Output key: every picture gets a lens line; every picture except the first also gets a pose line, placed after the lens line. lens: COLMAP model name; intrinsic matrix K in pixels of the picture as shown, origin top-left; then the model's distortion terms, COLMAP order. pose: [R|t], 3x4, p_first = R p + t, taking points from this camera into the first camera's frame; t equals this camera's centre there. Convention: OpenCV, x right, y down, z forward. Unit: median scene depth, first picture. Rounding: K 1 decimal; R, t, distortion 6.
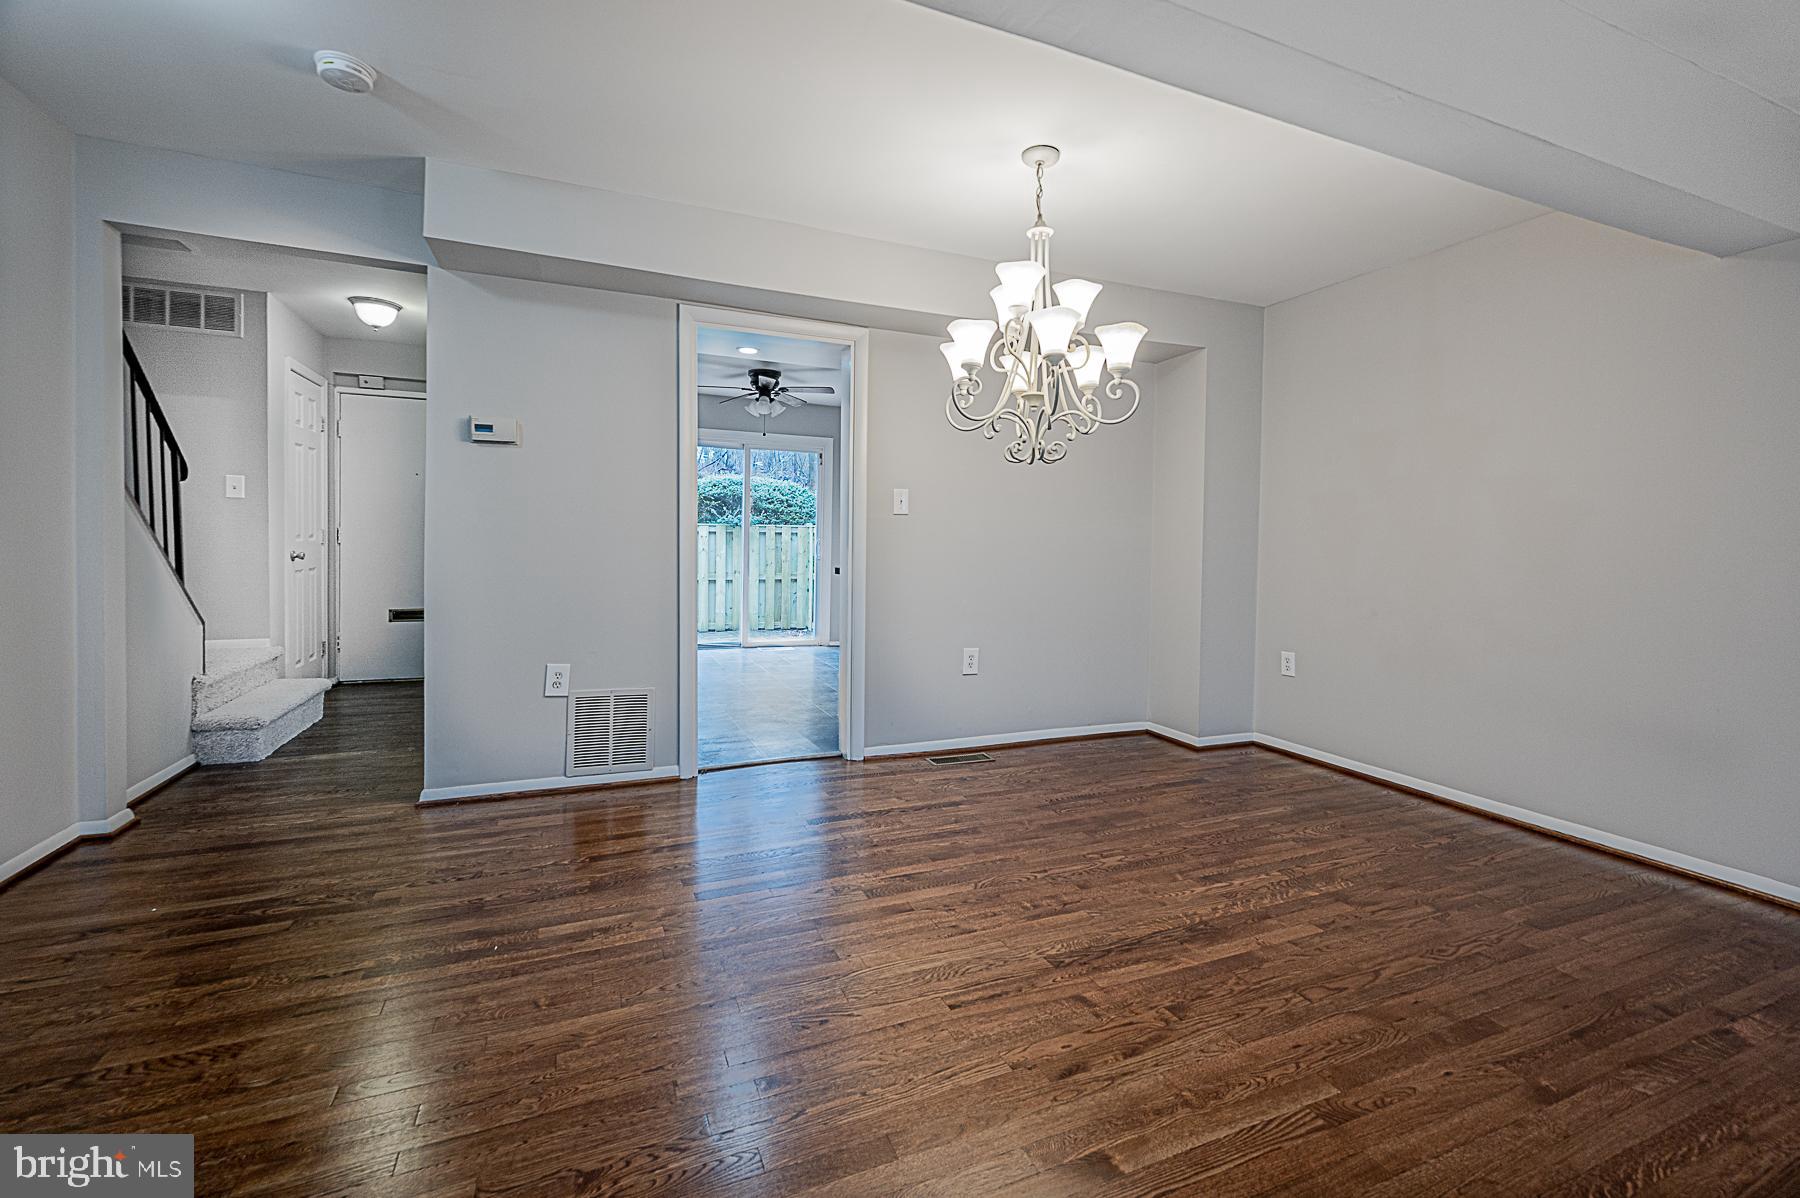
lens RADIAL K [[756.4, 0, 887.9], [0, 756.4, 559.4], [0, 0, 1]] dist [0.000775, -0.000161]
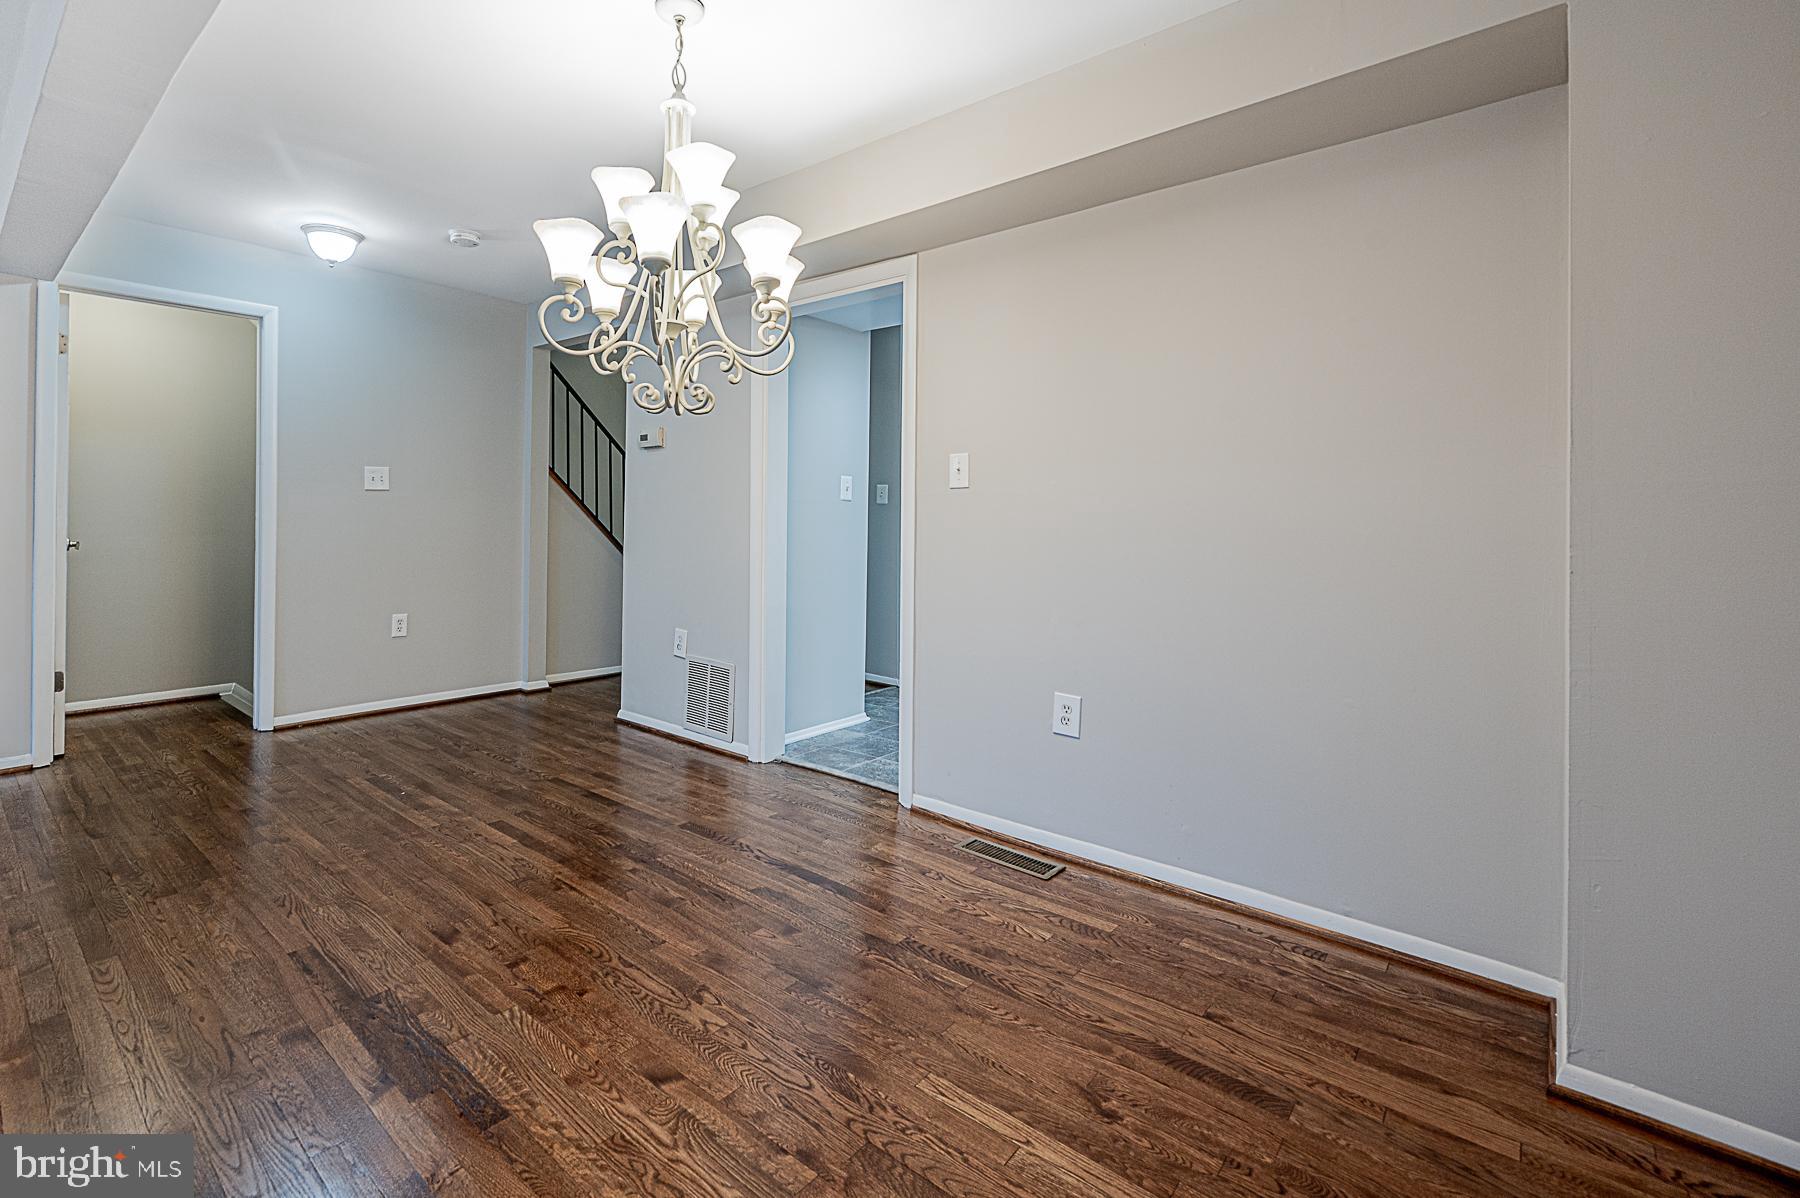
lens RADIAL K [[807.6, 0, 797.9], [0, 807.6, 521.1], [0, 0, 1]] dist [0.001050, -0.000128]
pose [[0.416686, -0.009697, -0.908999, 0.786087], [-0.027159, 0.999364, -0.023111, -0.006372], [0.908644, 0.034317, 0.416158, 0.635368]]
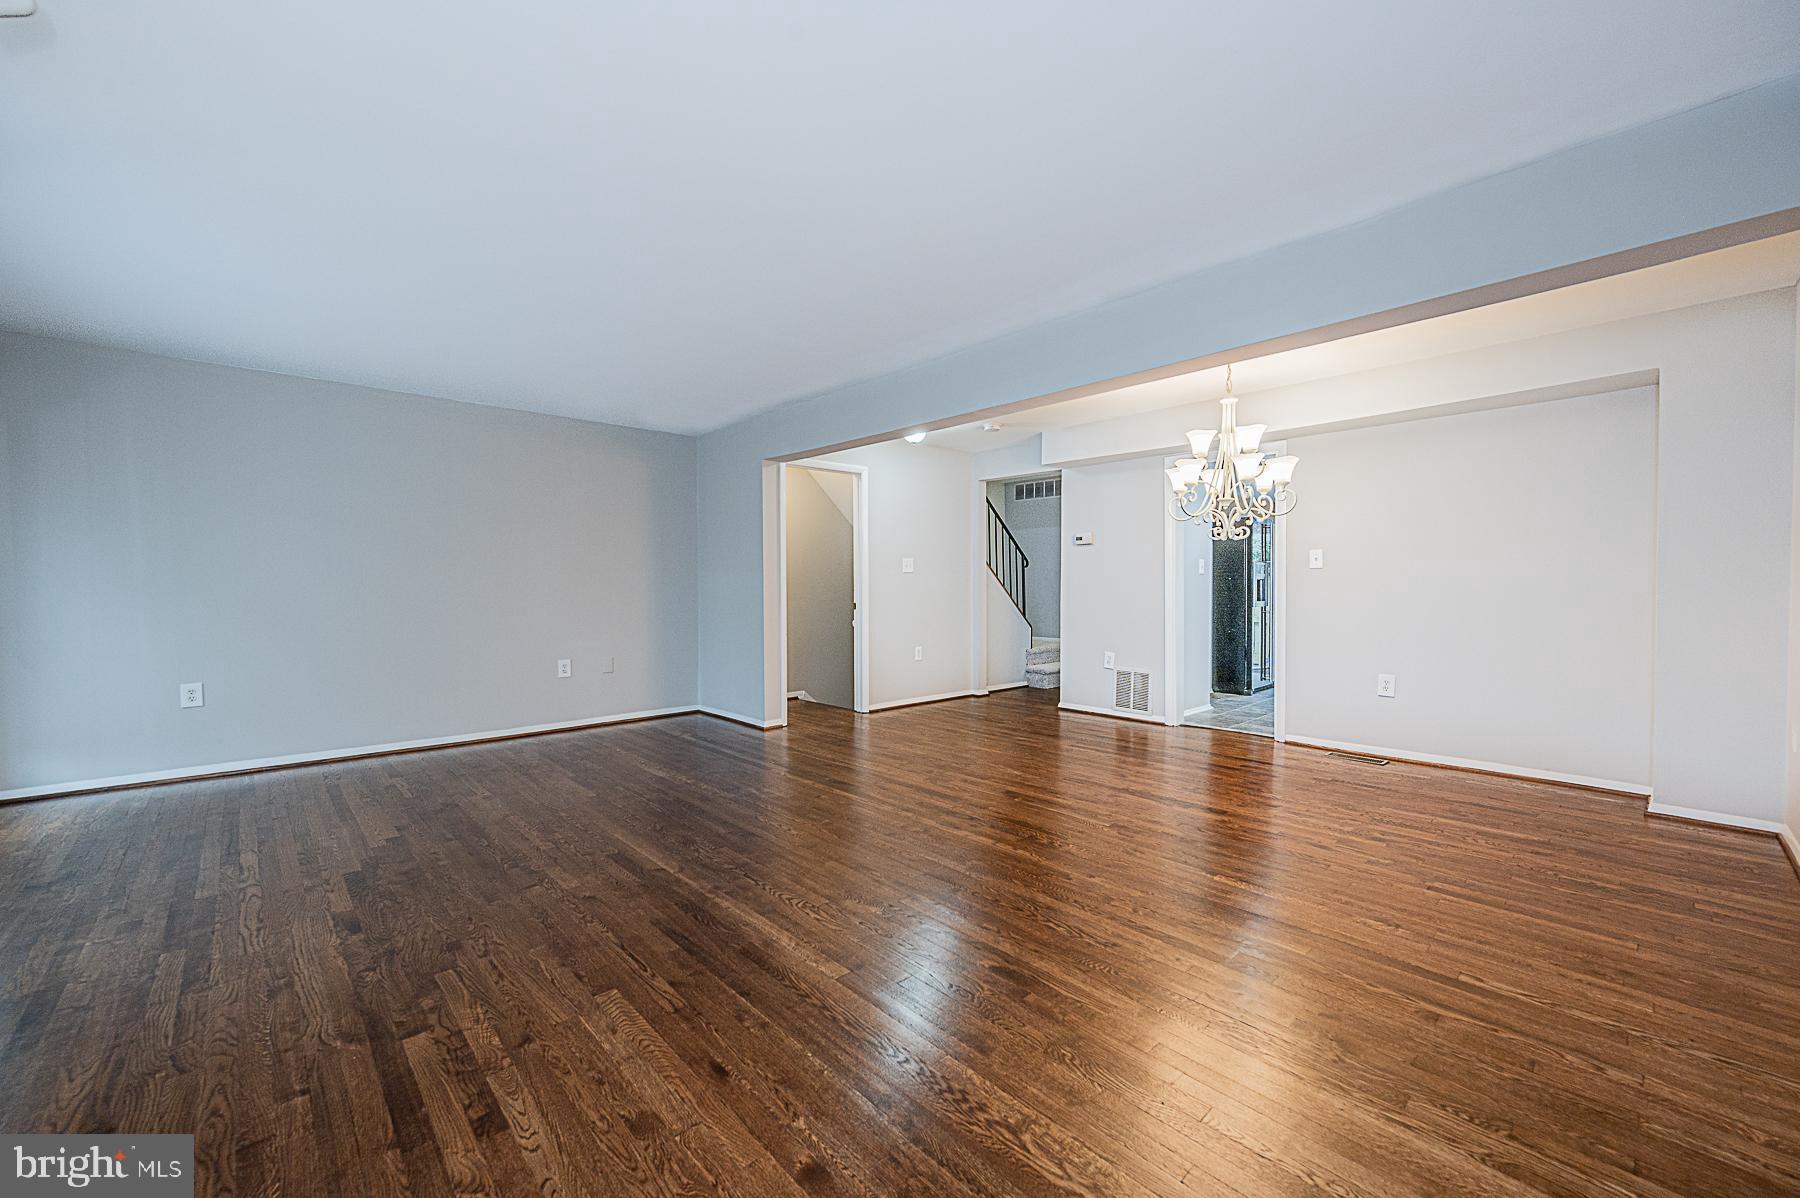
lens RADIAL K [[718.8, 0, 903.4], [0, 718.8, 602.4], [0, 0, 1]] dist [-0.000896, -0.000270]
pose [[0.347814, 0.004981, -0.937550, 1.154891], [-0.013648, 0.999907, 0.000249, 0.013320], [0.937464, 0.012709, 0.347849, -0.172803]]
